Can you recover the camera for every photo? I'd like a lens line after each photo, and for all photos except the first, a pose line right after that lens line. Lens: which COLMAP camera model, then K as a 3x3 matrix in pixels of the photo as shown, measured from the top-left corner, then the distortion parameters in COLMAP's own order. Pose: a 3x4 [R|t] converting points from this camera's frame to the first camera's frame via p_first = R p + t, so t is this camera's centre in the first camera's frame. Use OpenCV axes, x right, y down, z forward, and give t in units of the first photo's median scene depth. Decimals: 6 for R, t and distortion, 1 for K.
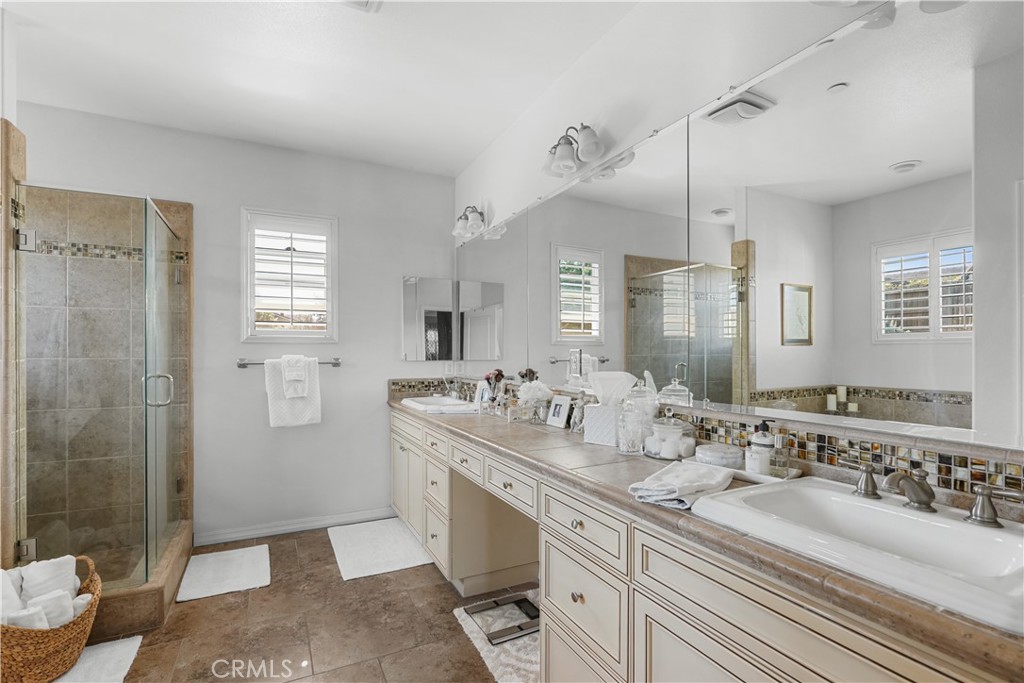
lens RADIAL K [[479.1, 0, 514.5], [0, 479.1, 336.9], [0, 0, 1]] dist [-0.003847, -0.000571]
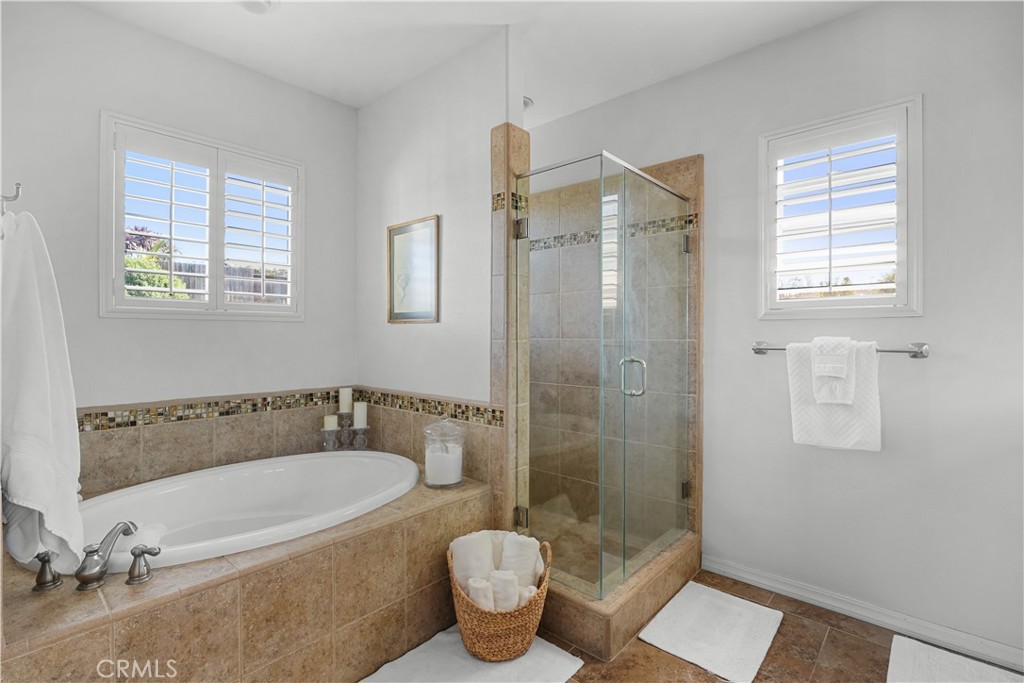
lens RADIAL K [[479.1, 0, 514.5], [0, 479.1, 336.9], [0, 0, 1]] dist [-0.003847, -0.000571]
pose [[0.355271, 0.004844, -0.934751, -0.015236], [0.029706, 0.999423, 0.016470, 0.015902], [0.934291, -0.033618, 0.354922, 0.416789]]
